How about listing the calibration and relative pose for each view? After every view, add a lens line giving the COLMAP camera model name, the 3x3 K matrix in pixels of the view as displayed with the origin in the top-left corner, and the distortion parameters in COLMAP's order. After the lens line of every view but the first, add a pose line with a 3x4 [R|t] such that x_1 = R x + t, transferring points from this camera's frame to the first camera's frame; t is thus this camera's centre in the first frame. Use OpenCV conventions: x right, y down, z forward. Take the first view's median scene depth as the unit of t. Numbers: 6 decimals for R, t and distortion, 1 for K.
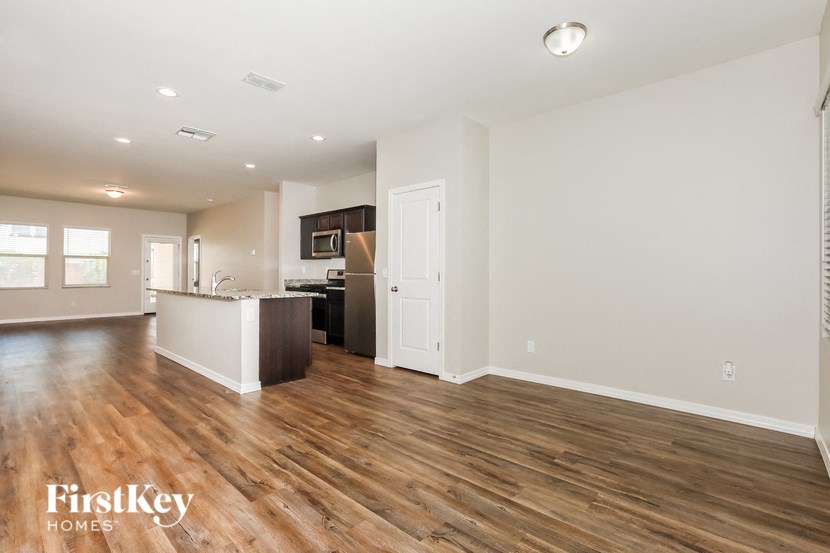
lens RADIAL K [[379.1, 0, 407.5], [0, 379.1, 276.8], [0, 0, 1]] dist [-0.011798, 0.004378]
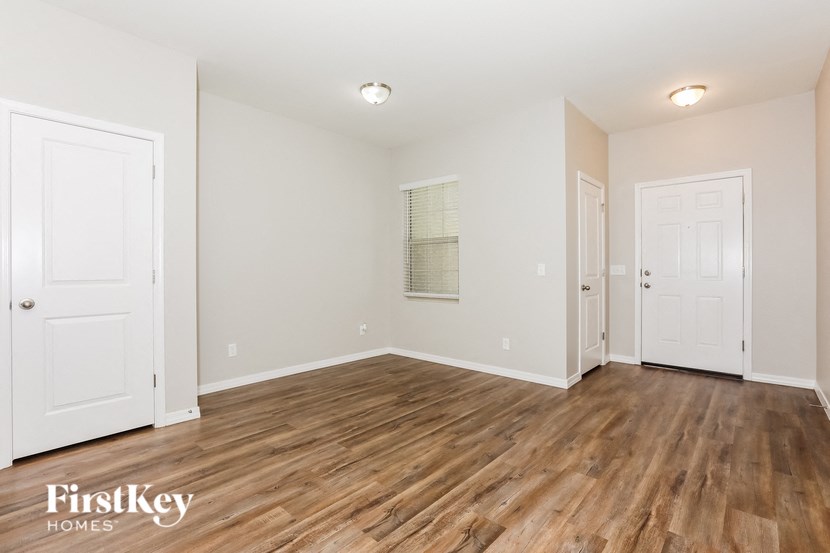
lens RADIAL K [[379.1, 0, 410.0], [0, 379.1, 276.3], [0, 0, 1]] dist [-0.011798, 0.004378]
pose [[-0.002696, -0.013555, 0.999904, -1.019971], [0.001518, 0.999907, 0.013559, -0.014445], [-0.999995, 0.001554, -0.002675, 0.960612]]
